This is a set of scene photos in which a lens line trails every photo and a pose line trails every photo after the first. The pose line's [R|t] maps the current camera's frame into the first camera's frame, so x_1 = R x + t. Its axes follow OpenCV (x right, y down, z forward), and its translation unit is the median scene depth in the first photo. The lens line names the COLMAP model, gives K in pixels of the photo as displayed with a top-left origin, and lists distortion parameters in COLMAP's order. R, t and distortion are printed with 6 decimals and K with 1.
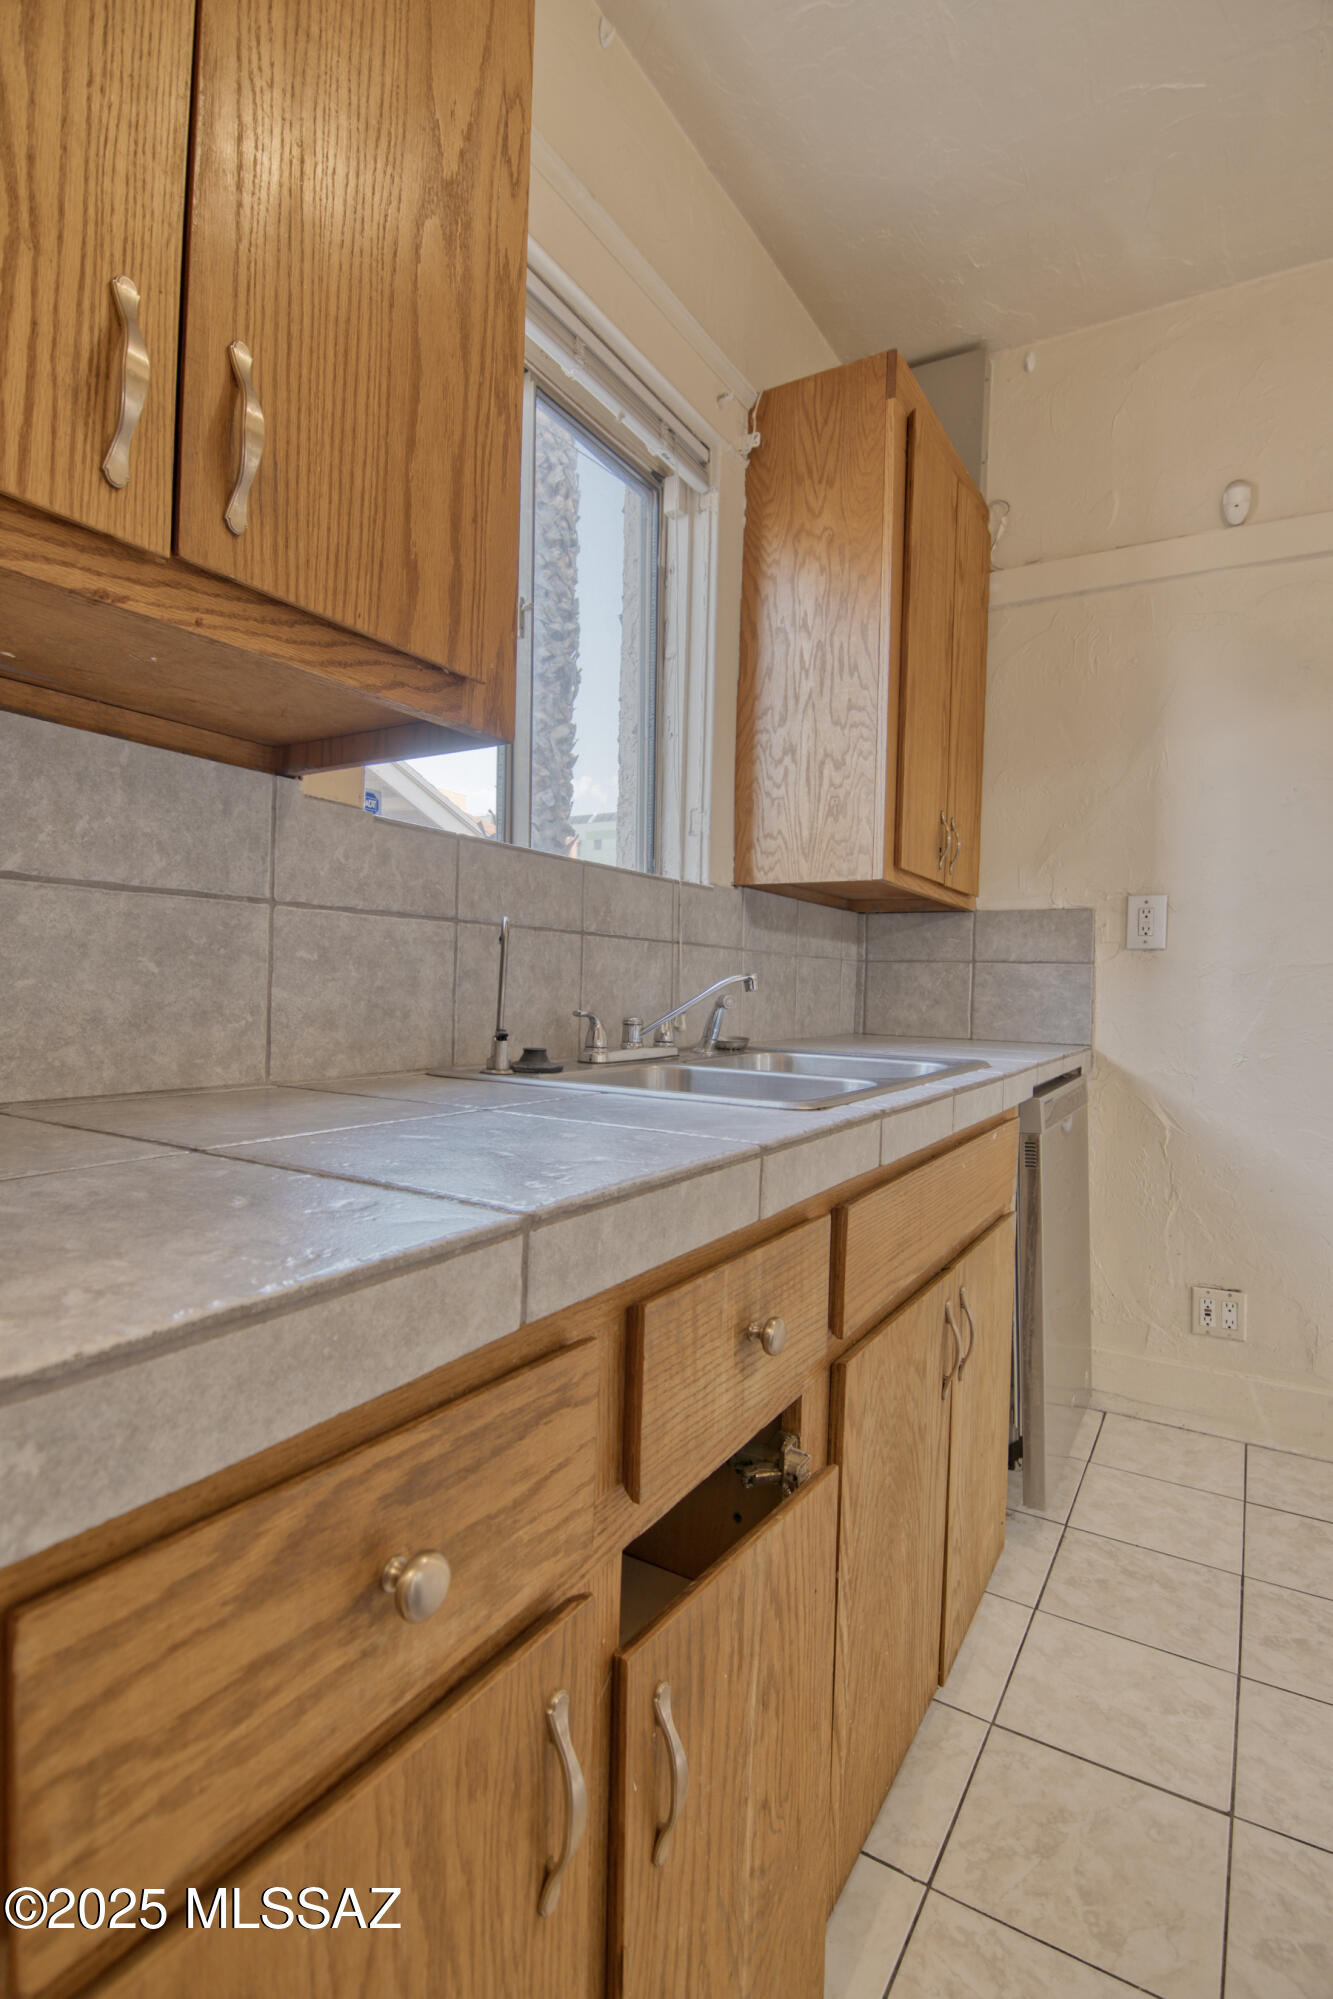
lens RADIAL K [[965.0, 0, 666.5], [0, 965.0, 999.5], [0, 0, 1]] dist [-0.006959, -0.010283]
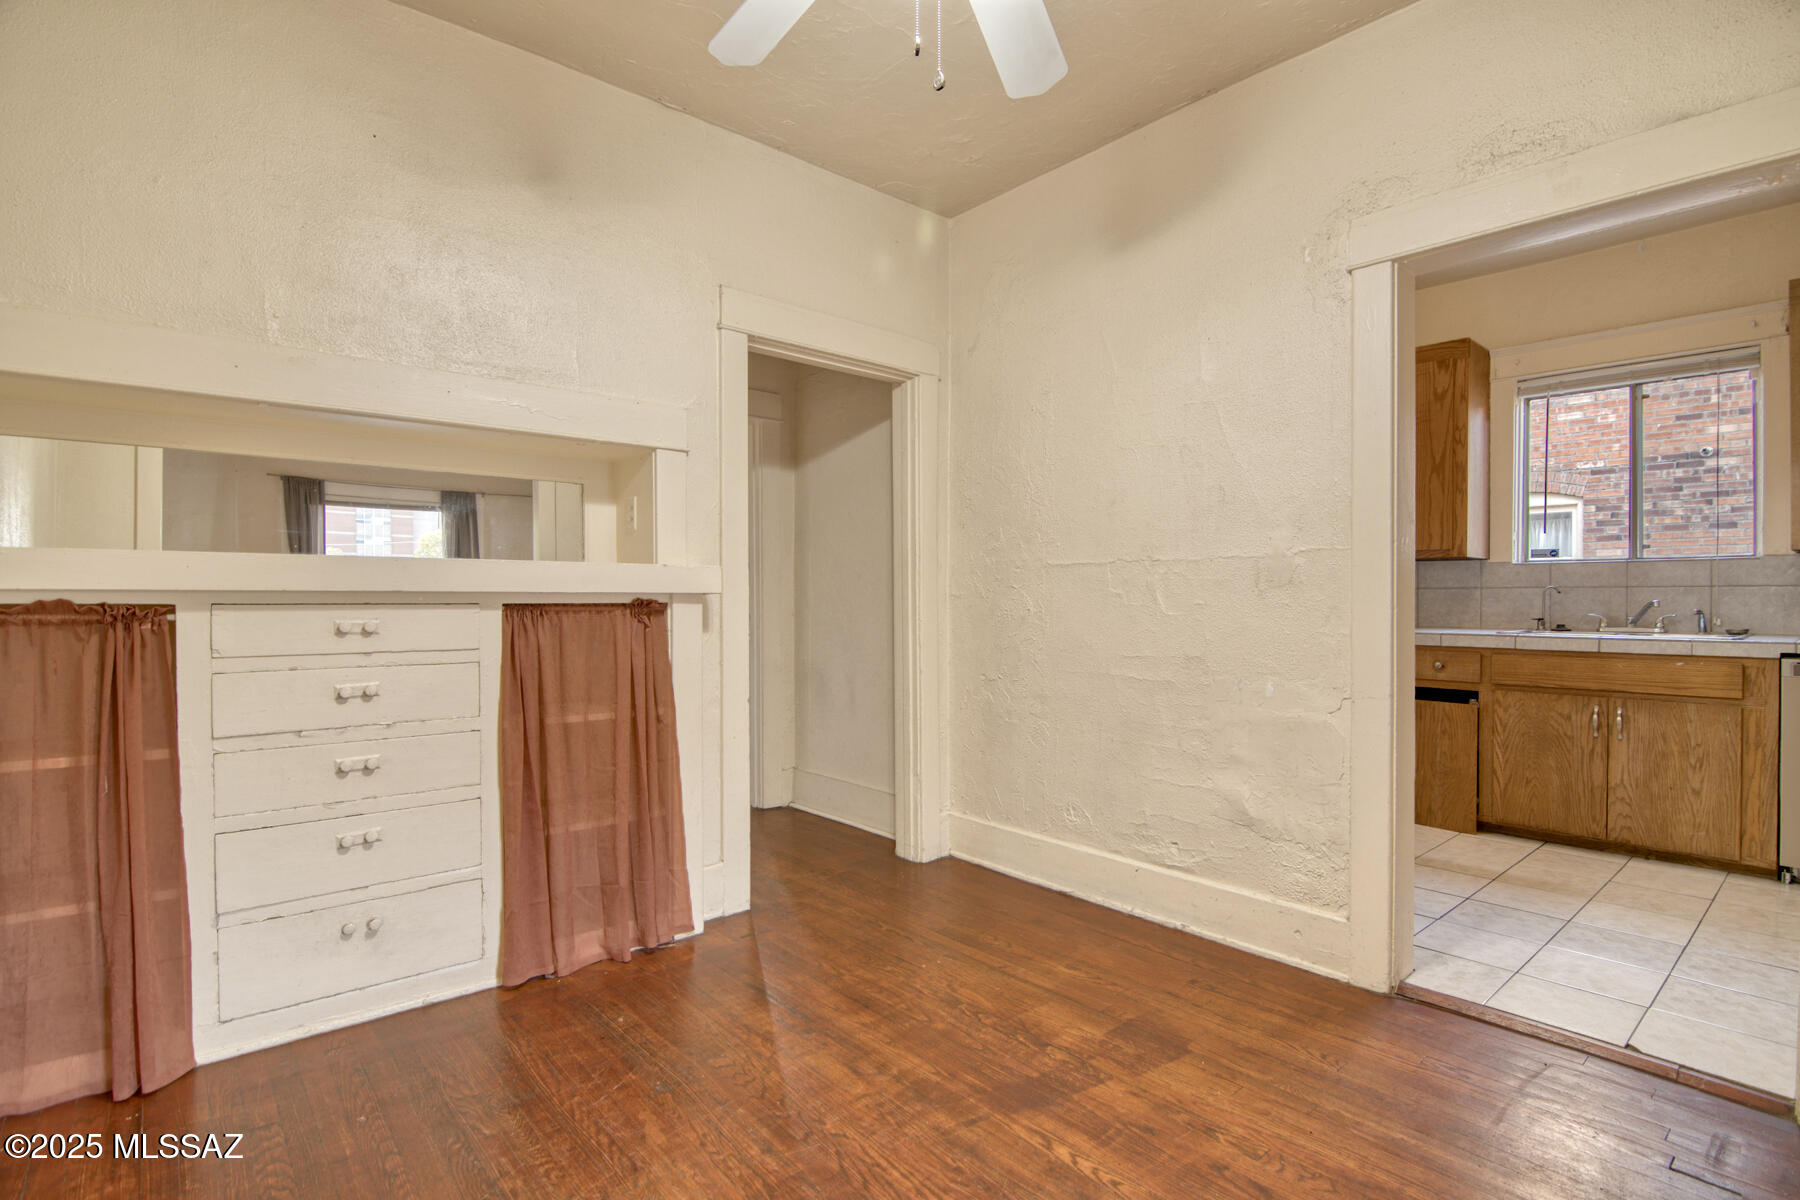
lens RADIAL K [[868.9, 0, 902.6], [0, 868.9, 598.8], [0, 0, 1]] dist [-0.006959, -0.010283]
pose [[-0.311847, -0.019123, -0.949940, 4.036426], [-0.016347, 0.999757, -0.014759, 0.050890], [0.949992, 0.010926, -0.312084, -0.295565]]
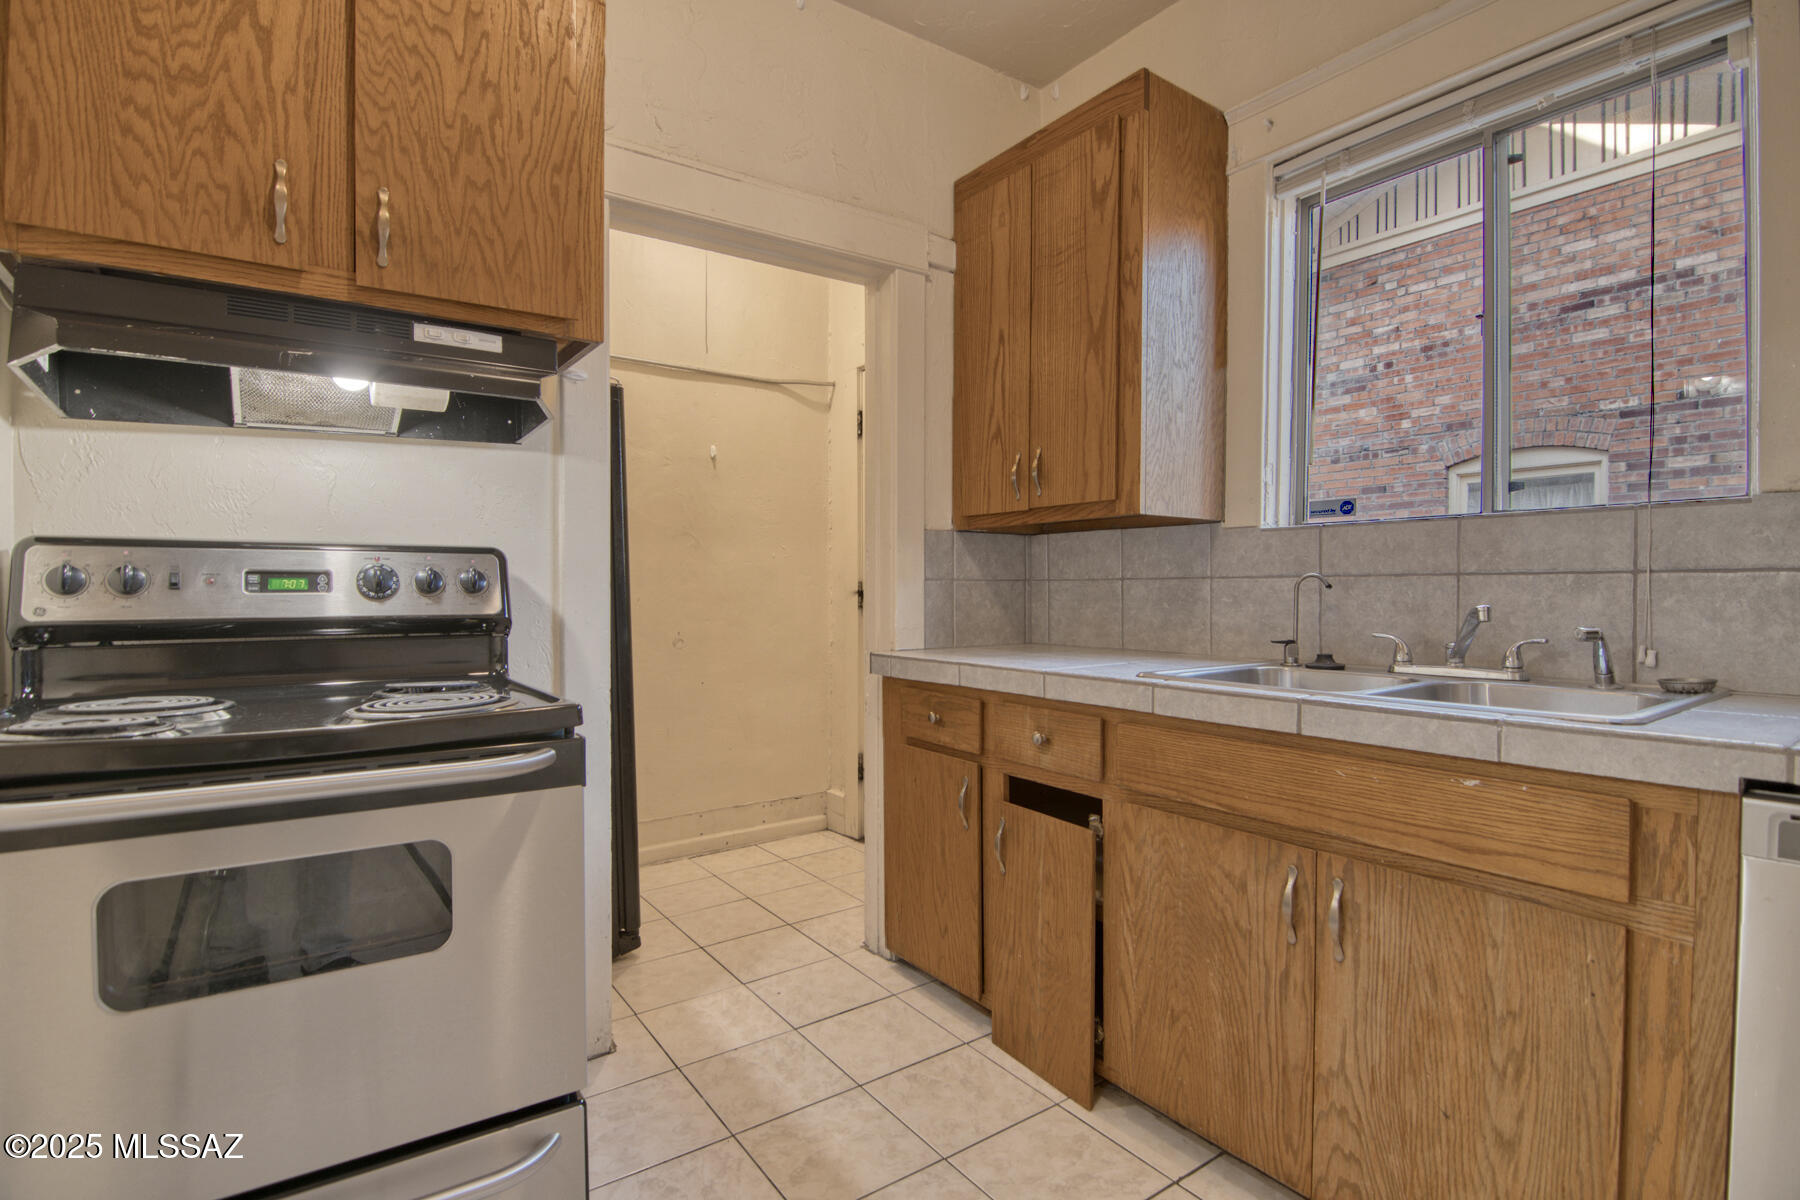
lens RADIAL K [[868.9, 0, 902.6], [0, 868.9, 598.8], [0, 0, 1]] dist [-0.006959, -0.010283]
pose [[-0.400811, -0.013437, -0.916062, 1.703247], [-0.019188, 0.999796, -0.006269, -0.021484], [0.915960, 0.015064, -0.400987, 1.087770]]
